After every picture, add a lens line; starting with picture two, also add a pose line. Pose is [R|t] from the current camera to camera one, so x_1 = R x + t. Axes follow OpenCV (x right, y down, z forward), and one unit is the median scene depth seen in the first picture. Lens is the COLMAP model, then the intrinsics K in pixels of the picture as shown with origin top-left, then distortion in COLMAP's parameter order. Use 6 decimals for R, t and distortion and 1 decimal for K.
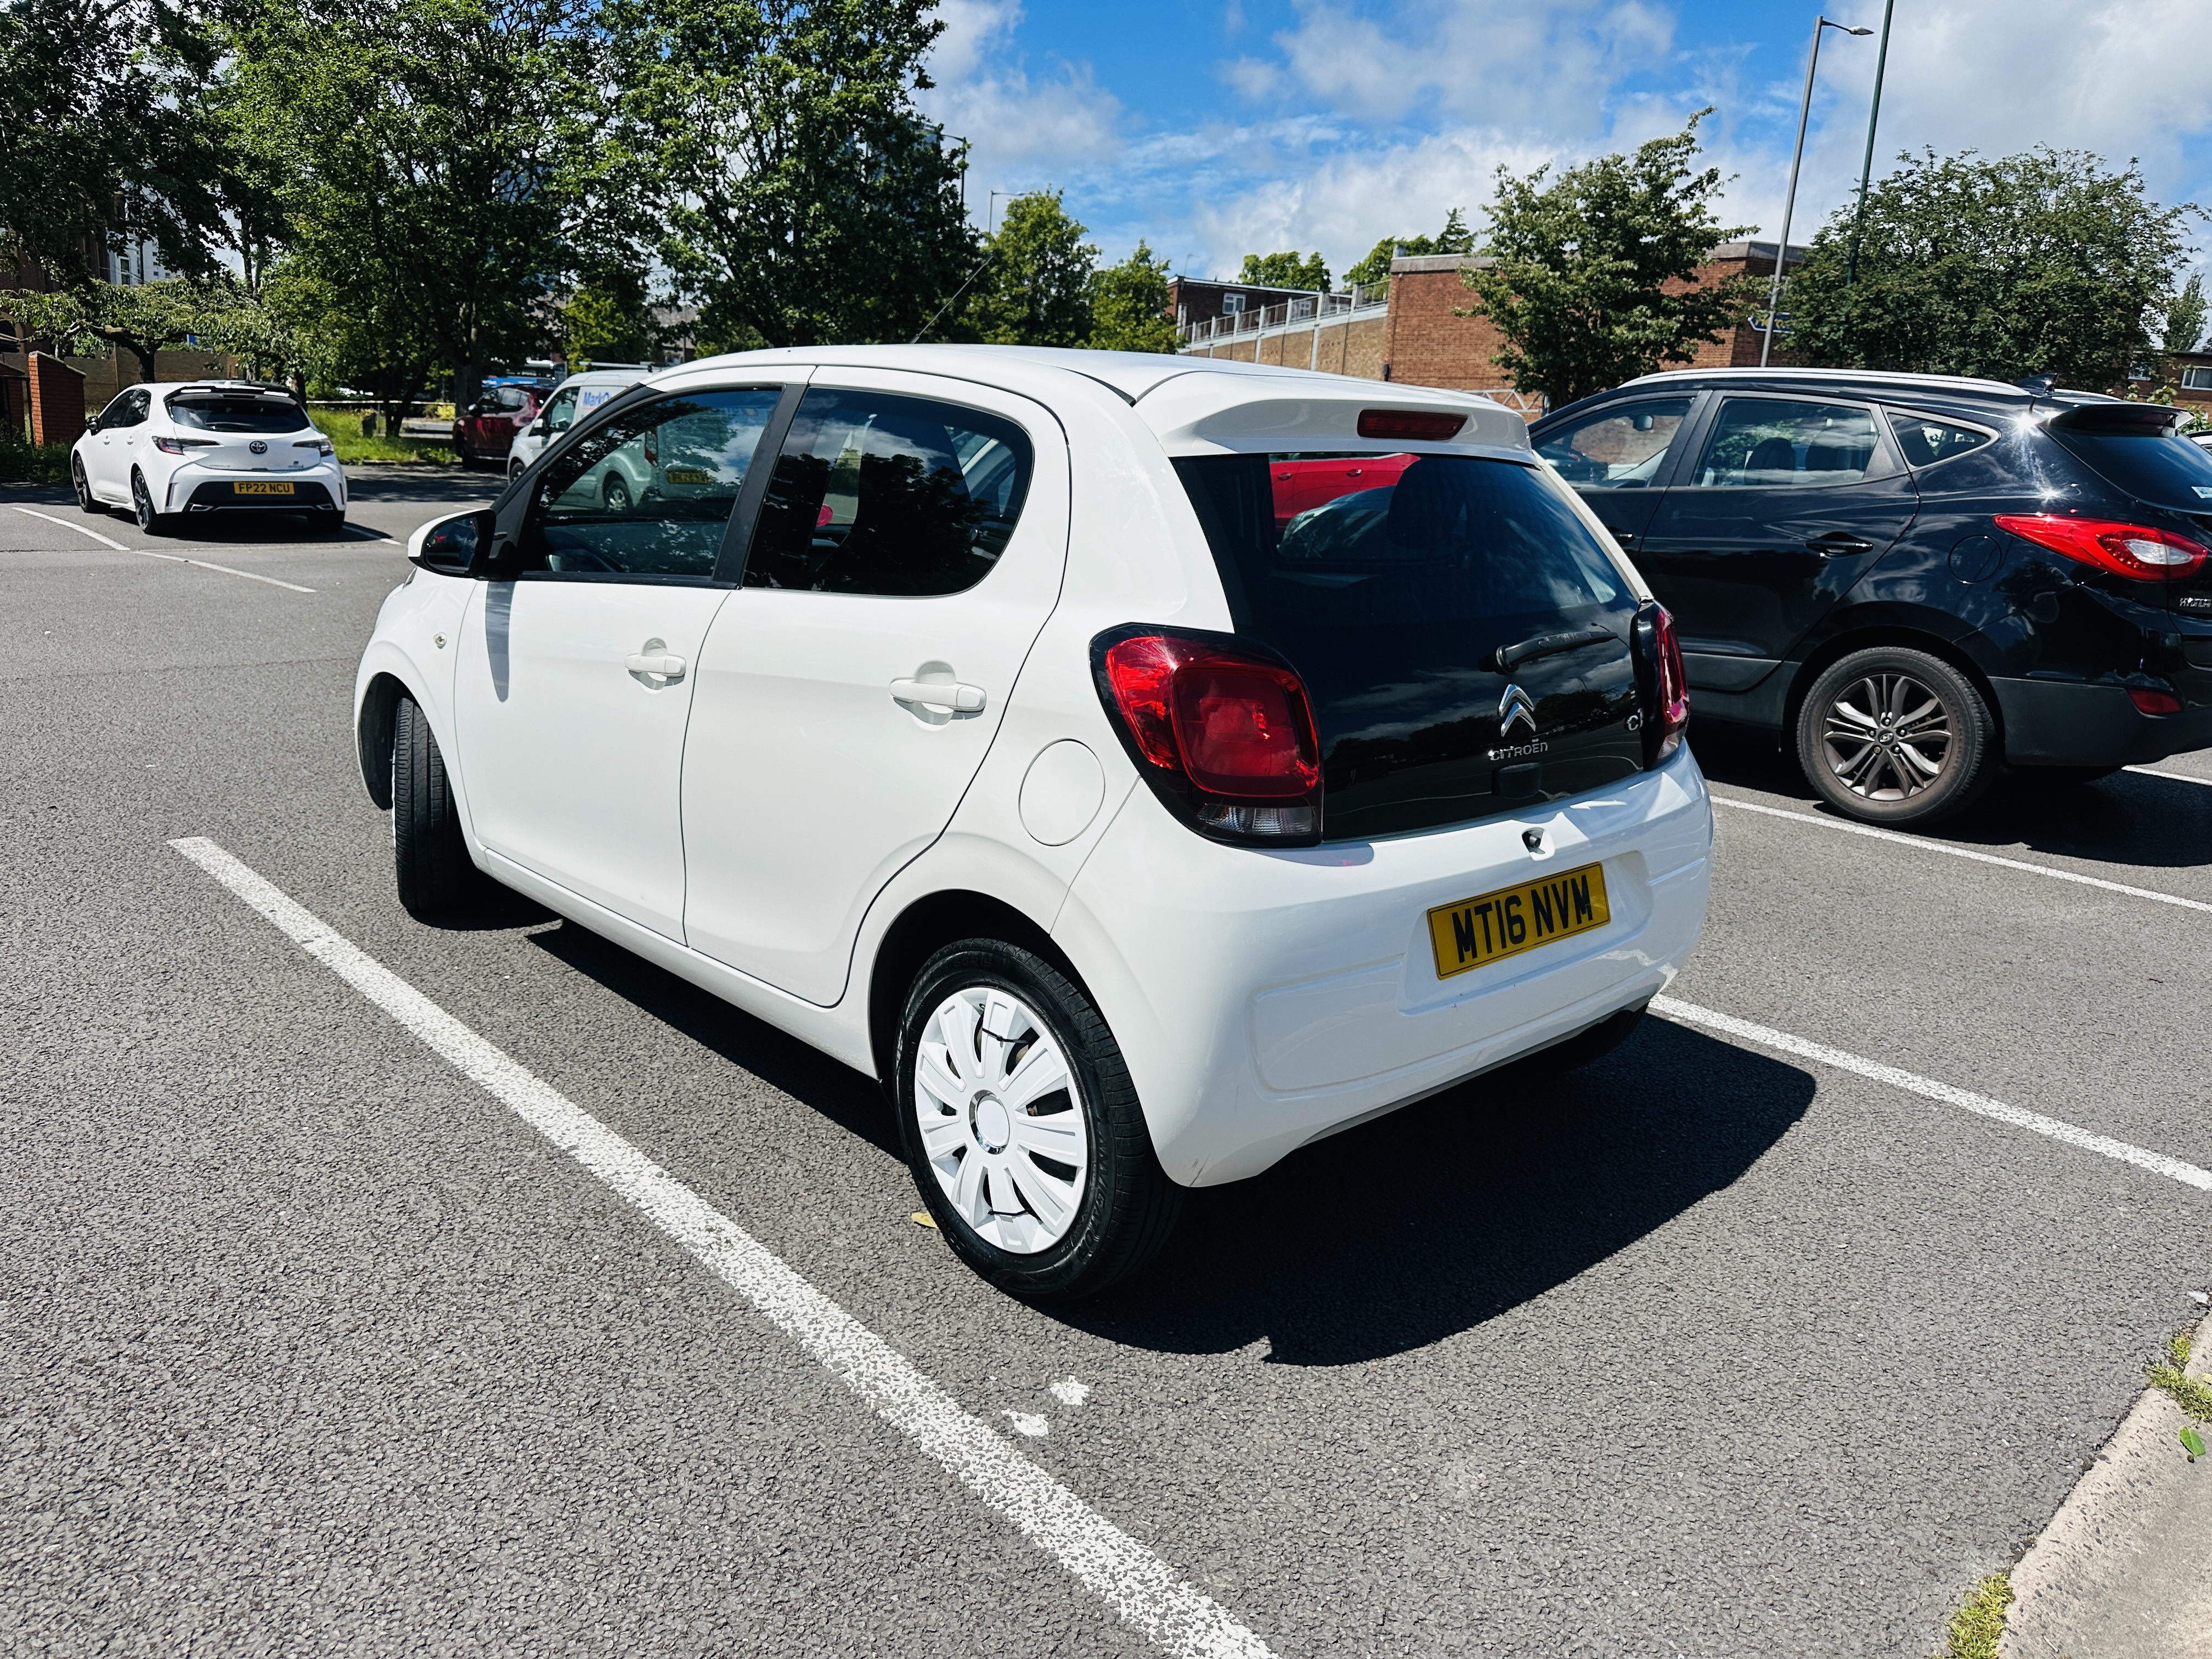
lens RADIAL K [[1577.2, 0, 1109.1], [0, 1577.2, 830.8], [0, 0, 1]] dist [0.008348, -0.007166]
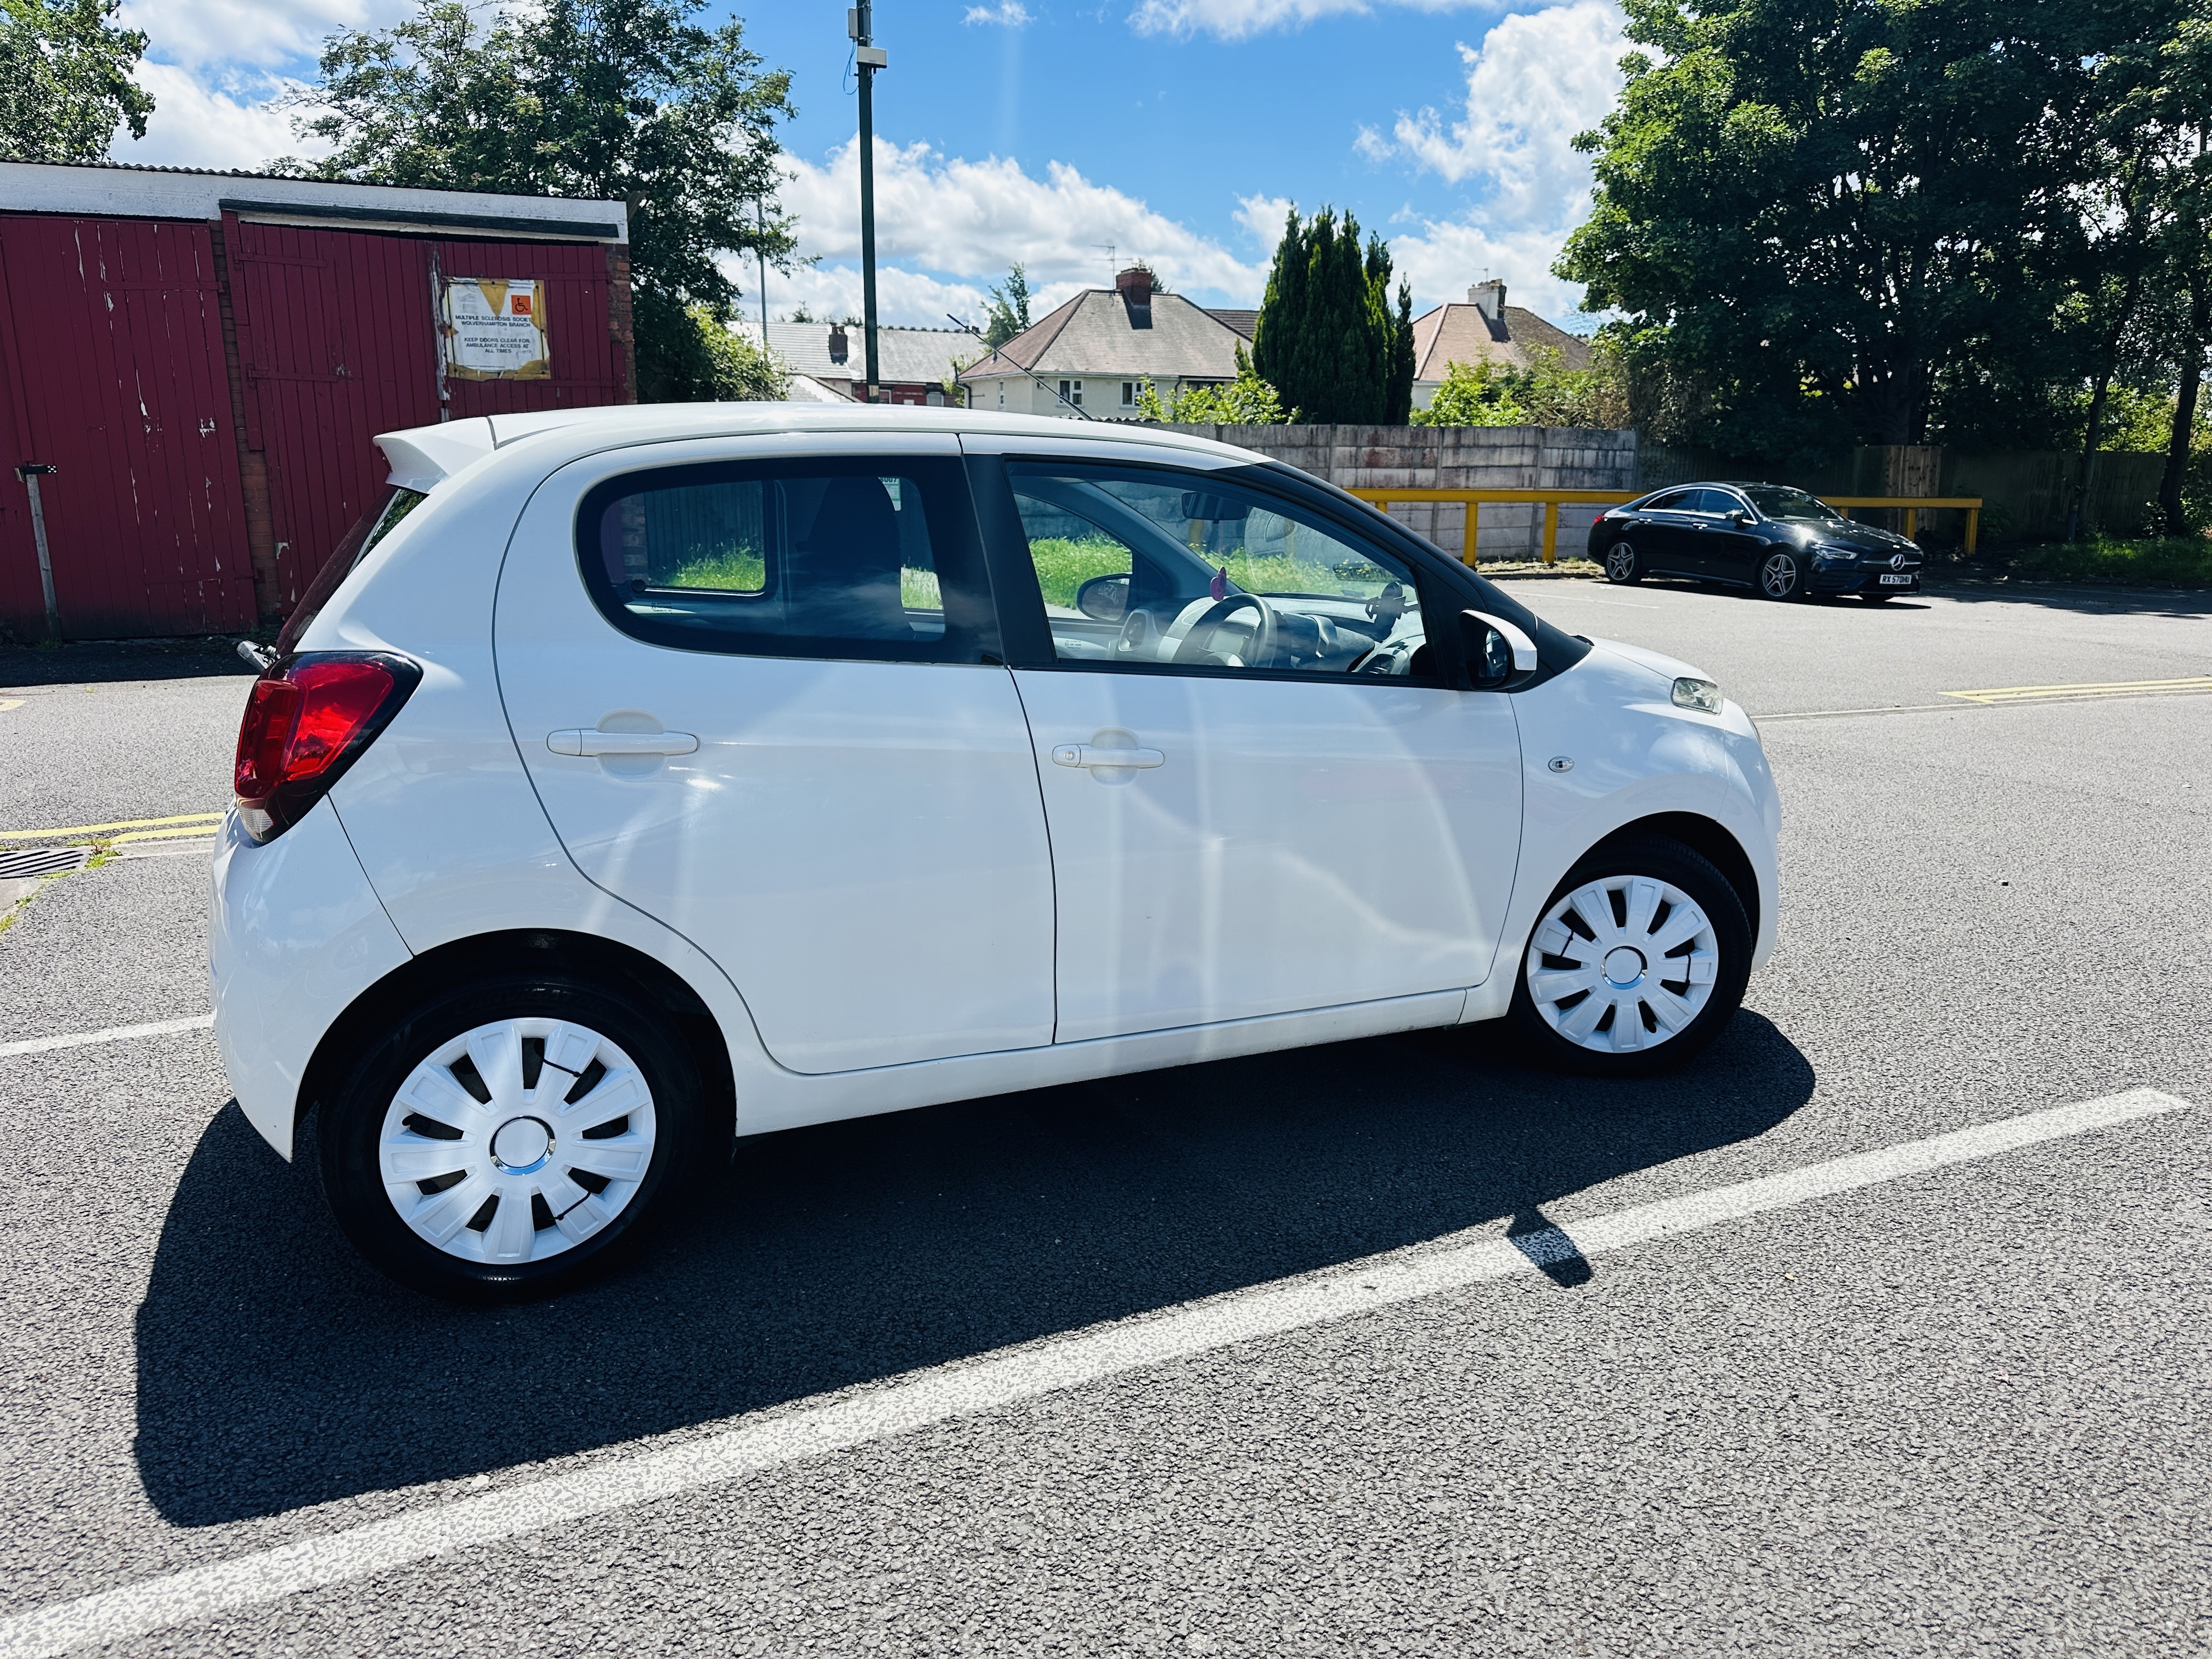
lens RADIAL K [[1577.2, 0, 1117.1], [0, 1577.2, 835.5], [0, 0, 1]] dist [0.008348, -0.007166]
pose [[-0.321075, 0.159737, -0.933485, 1.064858], [-0.255251, 0.934602, 0.247723, -0.400936], [0.912008, 0.317810, -0.259304, 1.761345]]
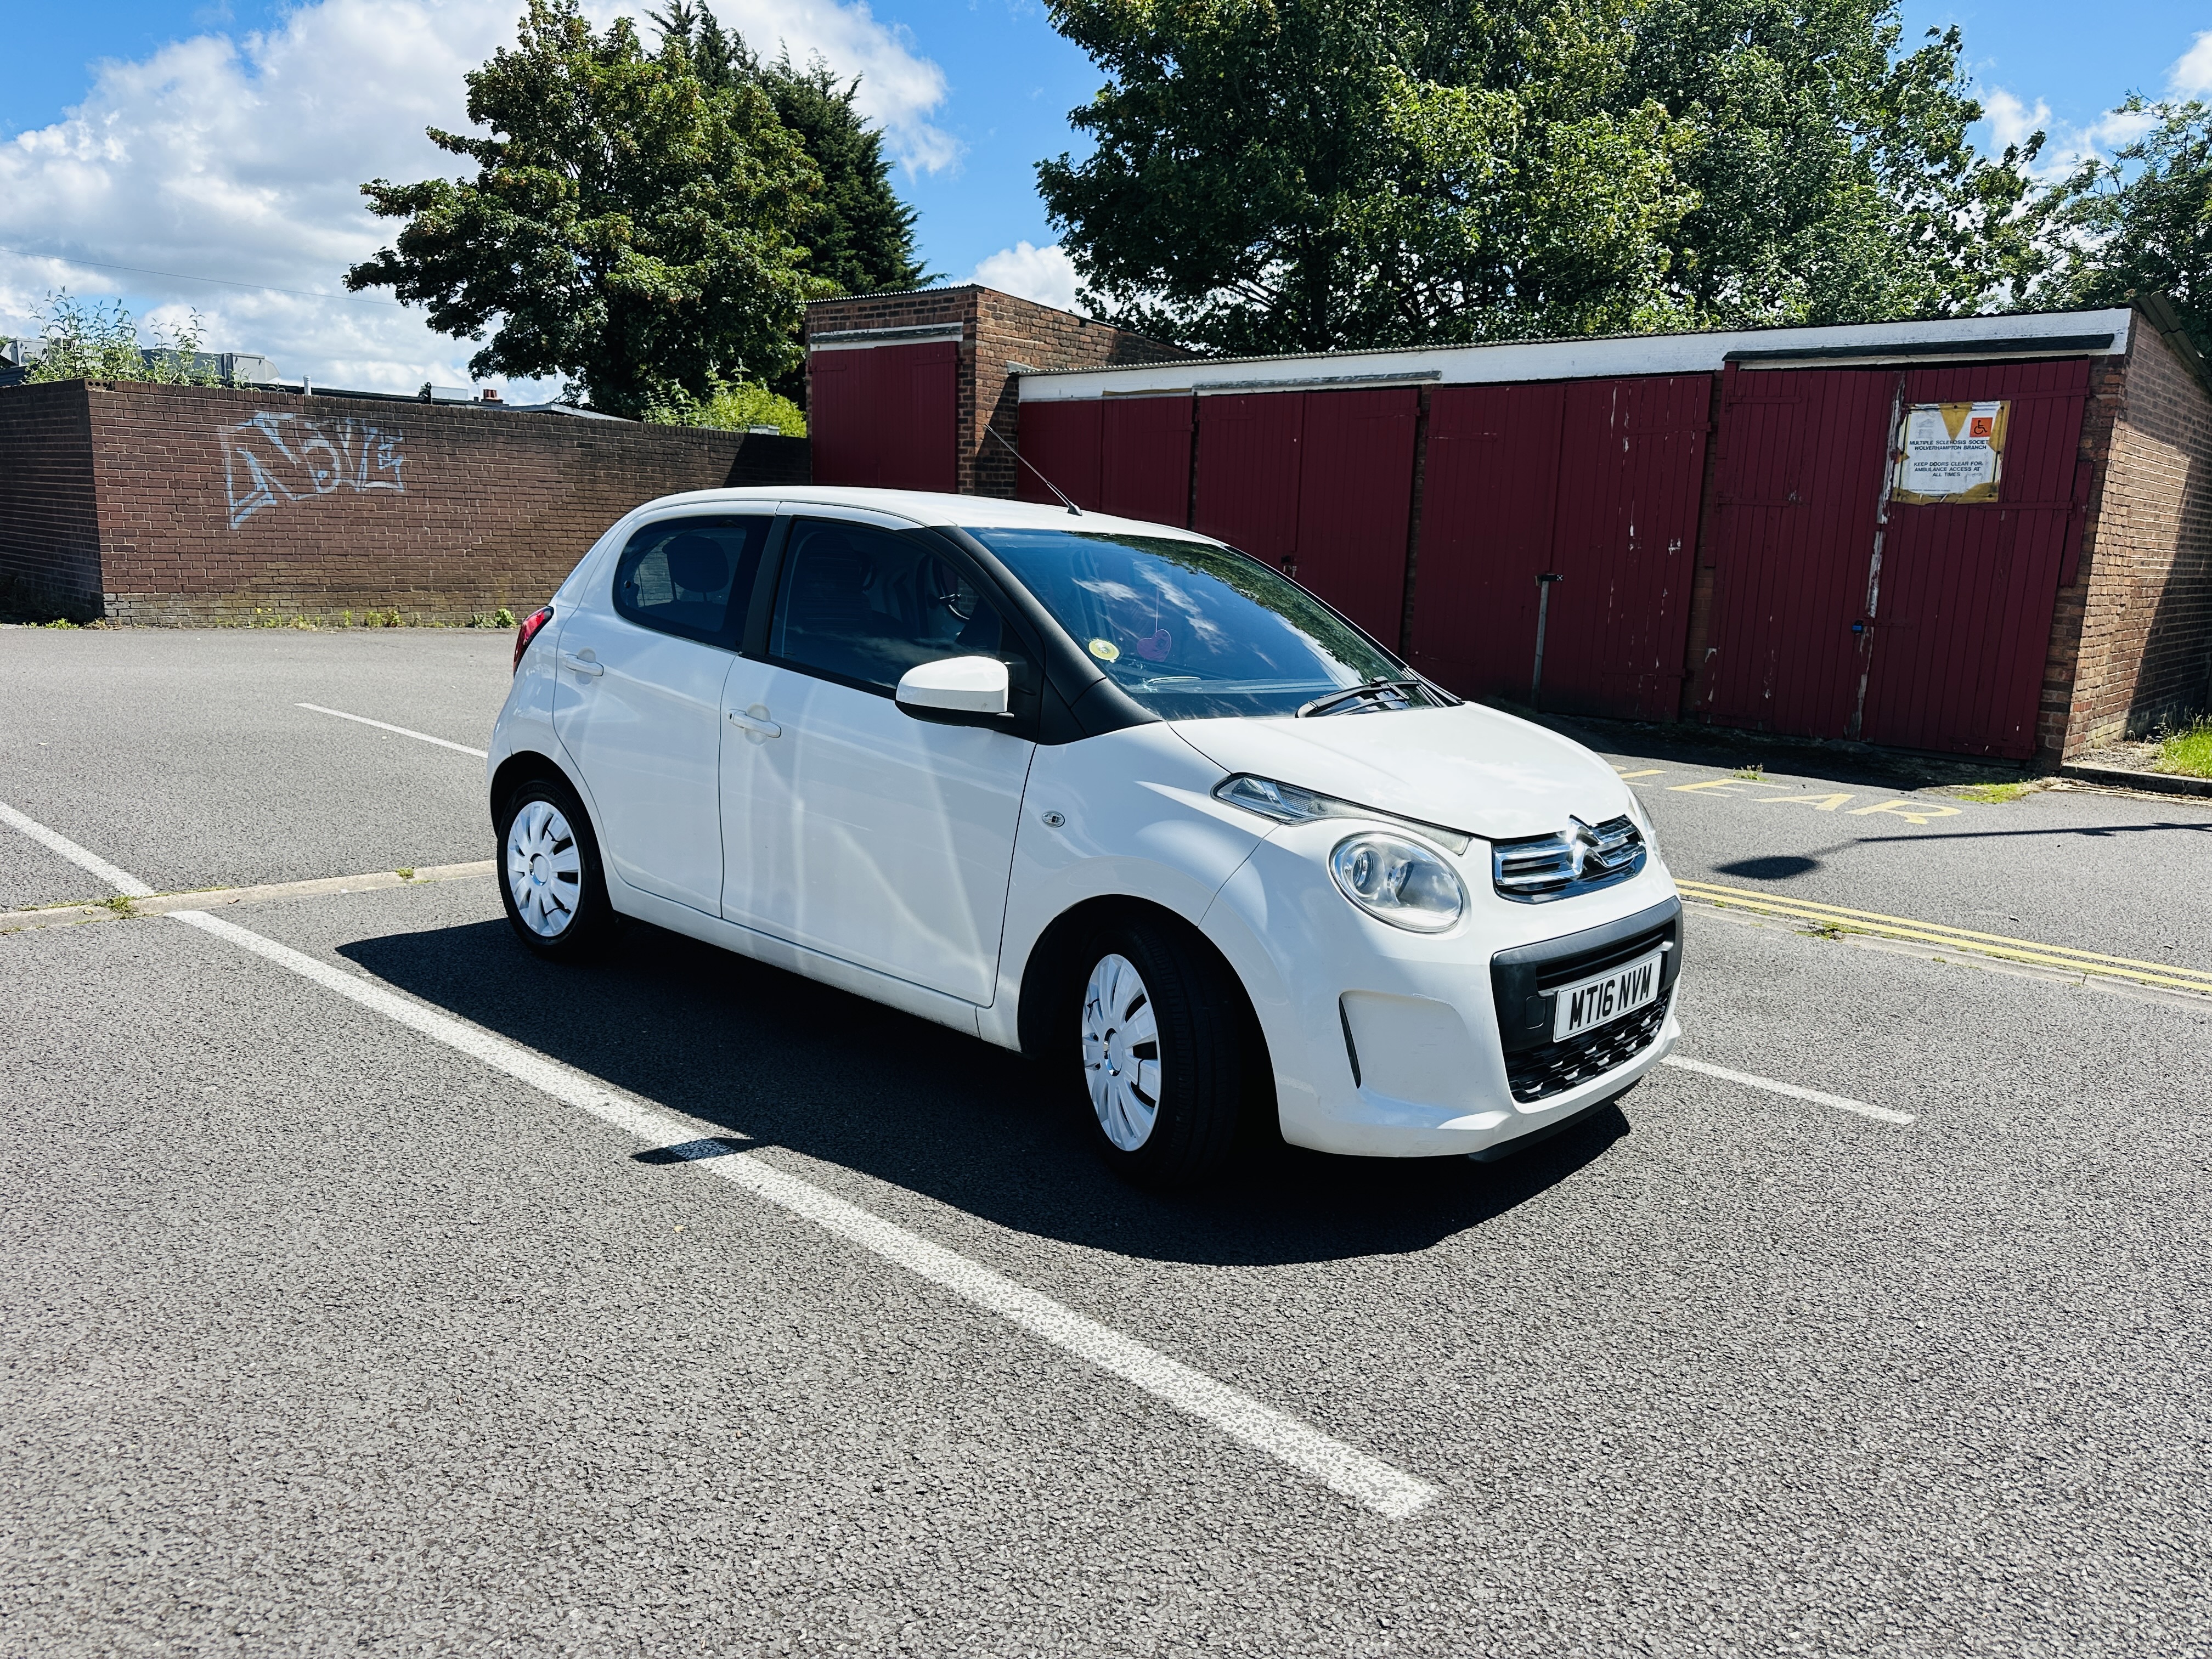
lens RADIAL K [[1577.2, 0, 1107.1], [0, 1577.2, 845.3], [0, 0, 1]] dist [0.008348, -0.007166]
pose [[-0.990975, -0.084659, -0.103929, -0.088662], [-0.120343, 0.903385, 0.411598, -0.728190], [0.059042, 0.420391, -0.905420, 2.857526]]
